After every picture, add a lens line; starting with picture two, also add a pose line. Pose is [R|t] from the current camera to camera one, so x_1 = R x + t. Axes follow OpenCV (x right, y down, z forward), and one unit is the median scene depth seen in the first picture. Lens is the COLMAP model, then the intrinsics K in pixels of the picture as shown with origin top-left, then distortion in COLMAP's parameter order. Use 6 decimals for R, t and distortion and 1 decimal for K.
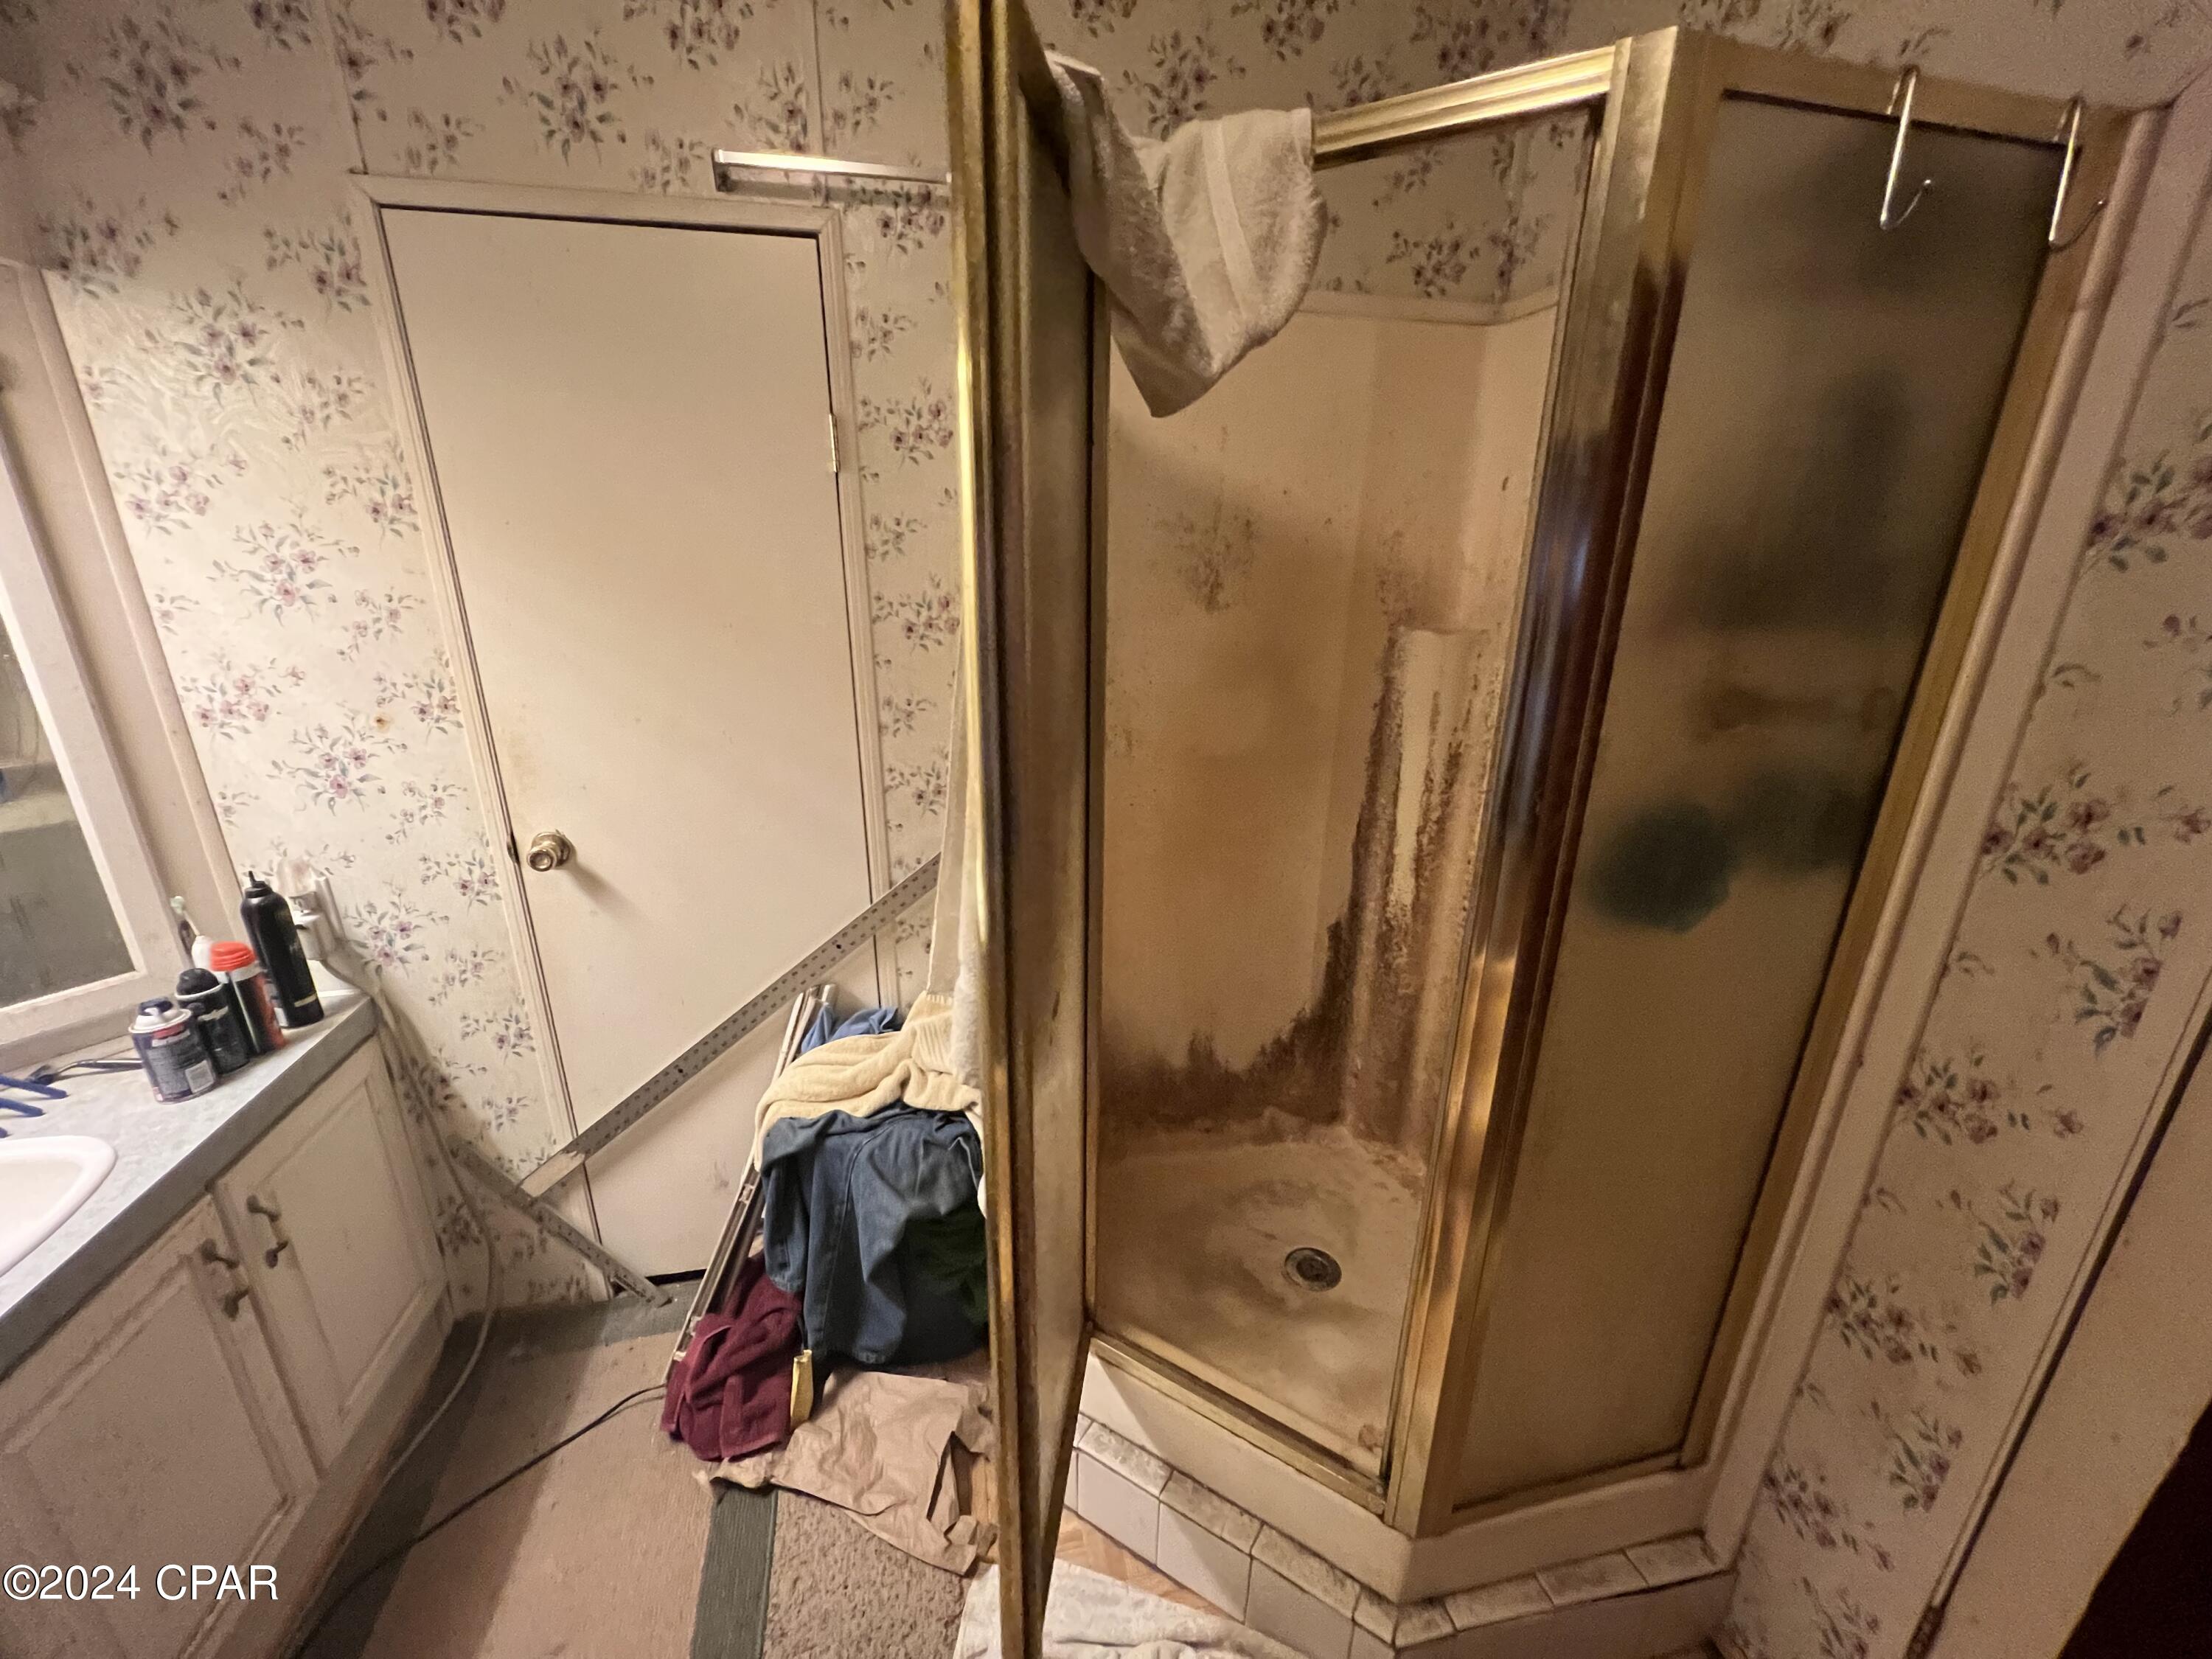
lens RADIAL K [[890.7, 0, 1106.0], [0, 890.7, 829.5], [0, 0, 1]] dist [-0.002595, -0.000821]
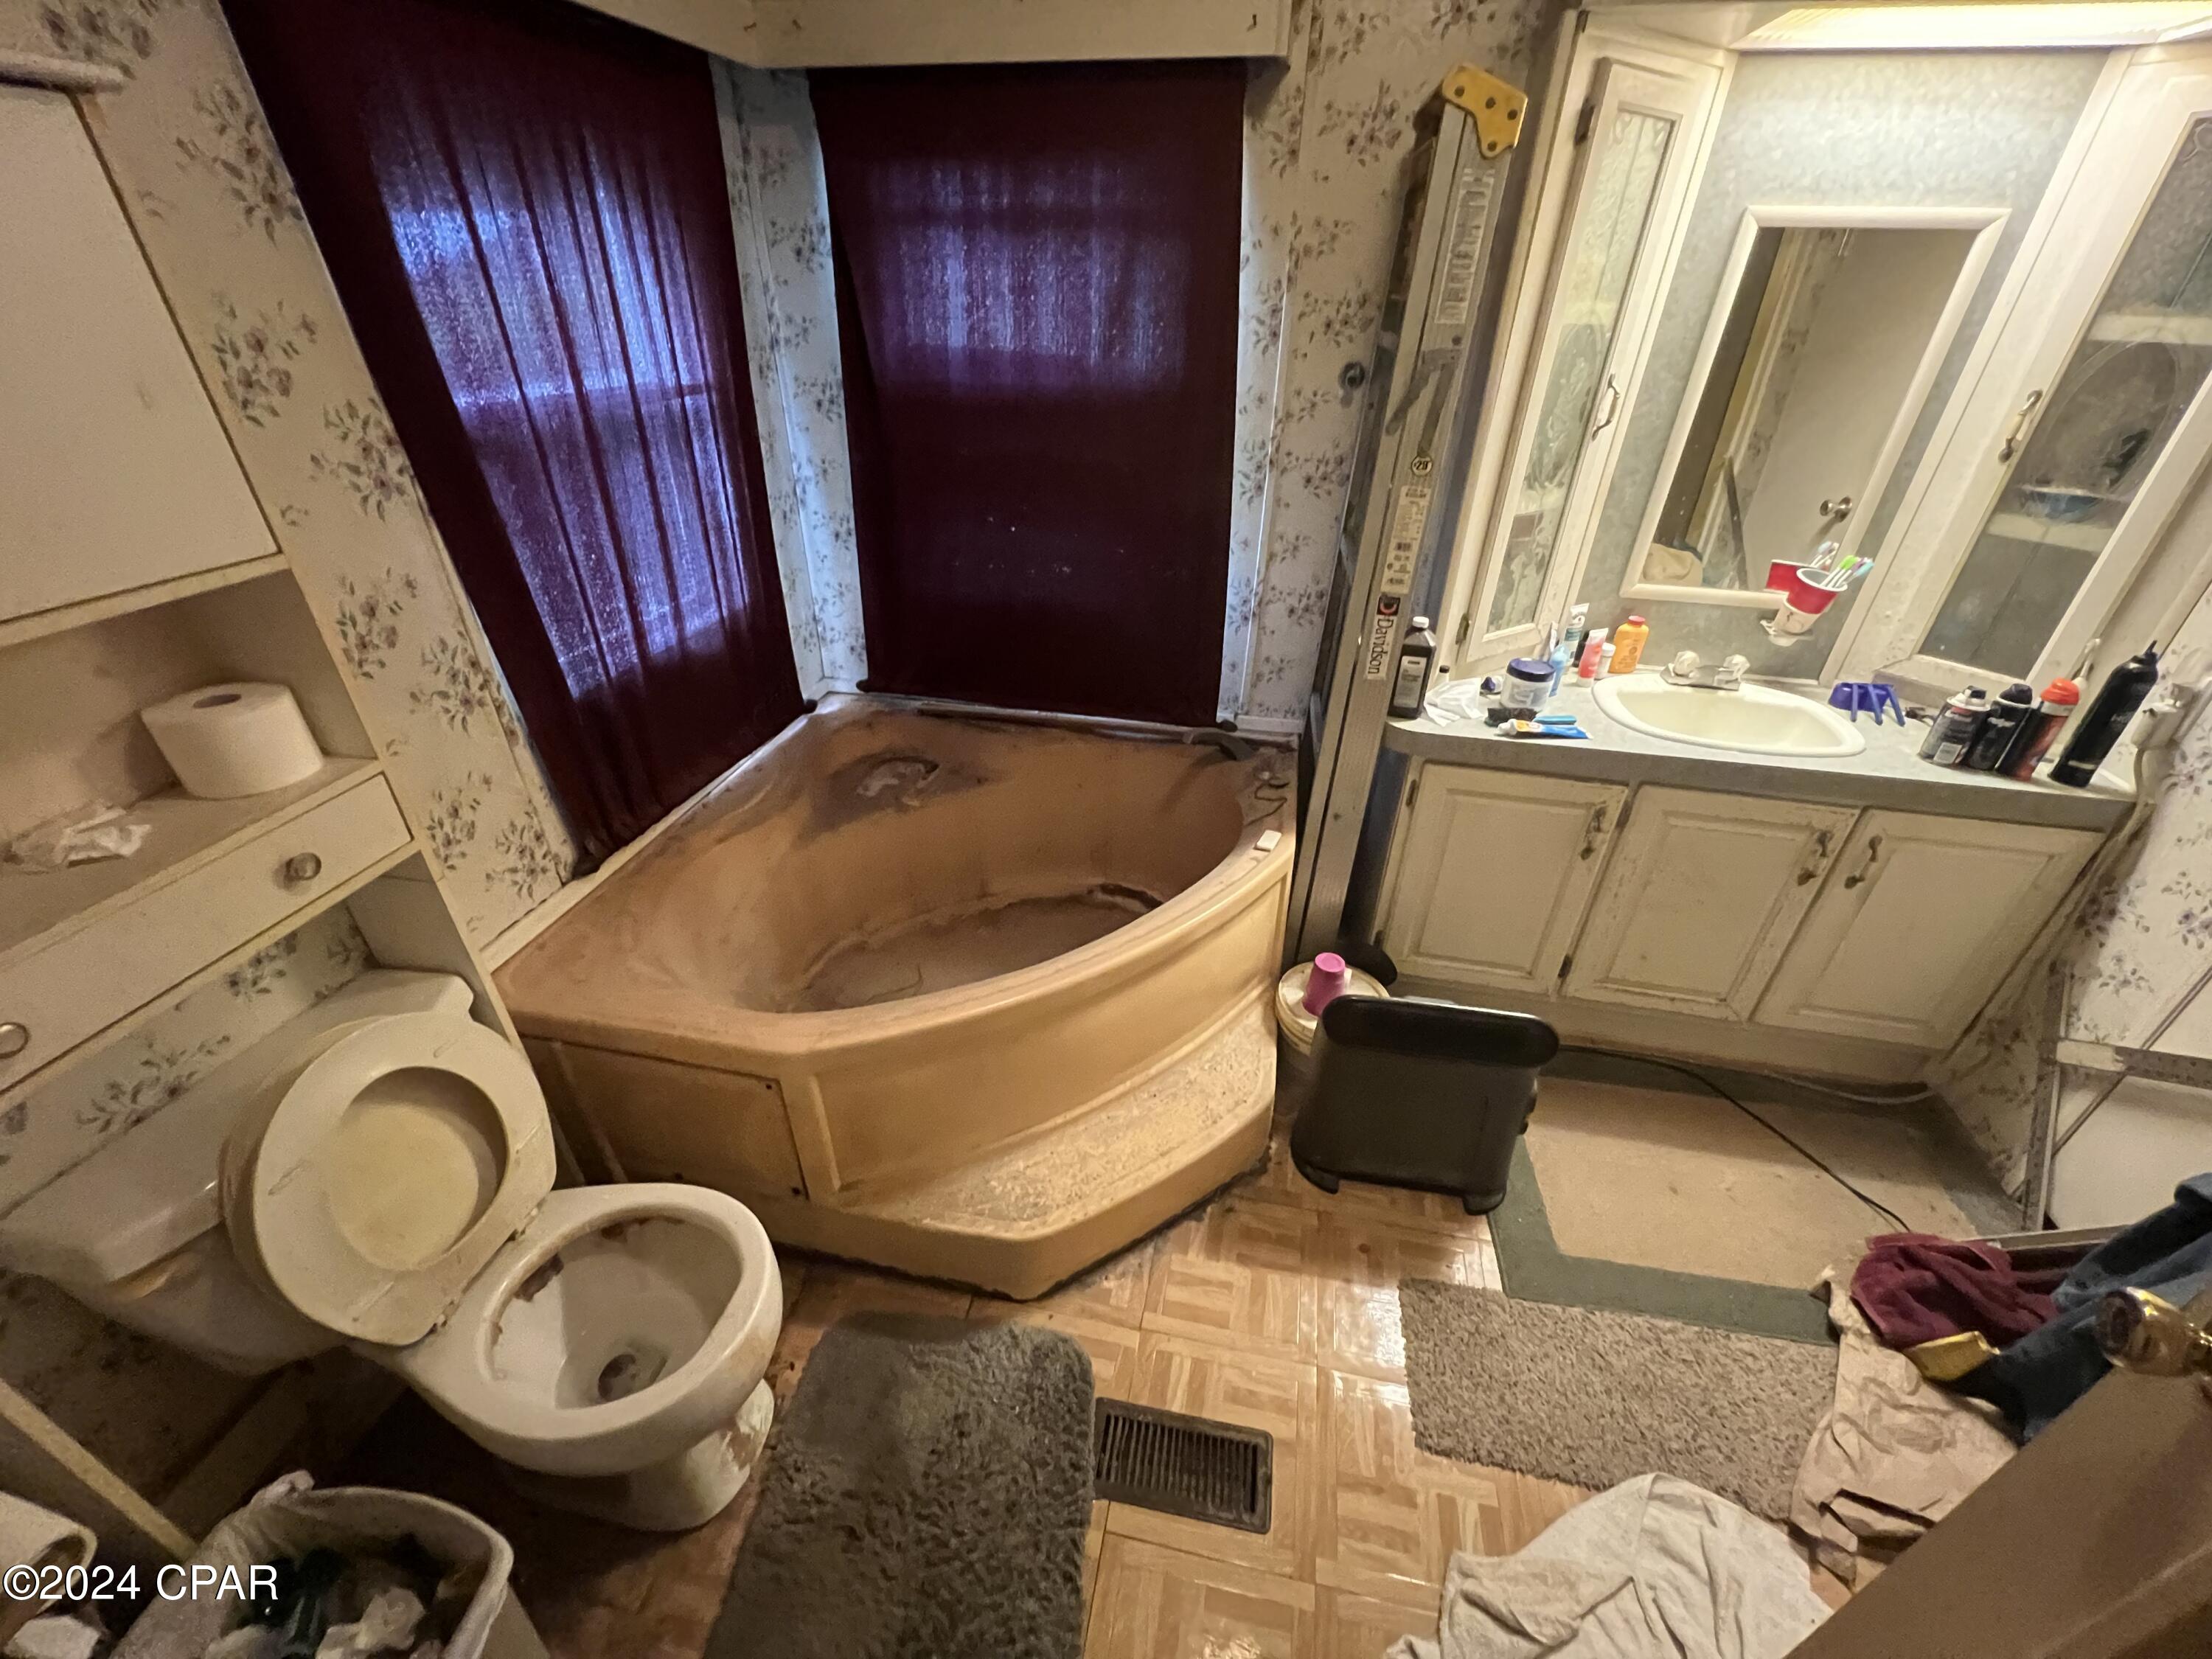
lens RADIAL K [[890.7, 0, 1106.0], [0, 890.7, 829.5], [0, 0, 1]] dist [-0.002595, -0.000821]
pose [[-0.399151, 0.463001, -0.791397, 0.477558], [-0.310134, 0.744083, 0.591741, -0.021770], [0.862841, 0.481633, -0.153409, 0.167448]]
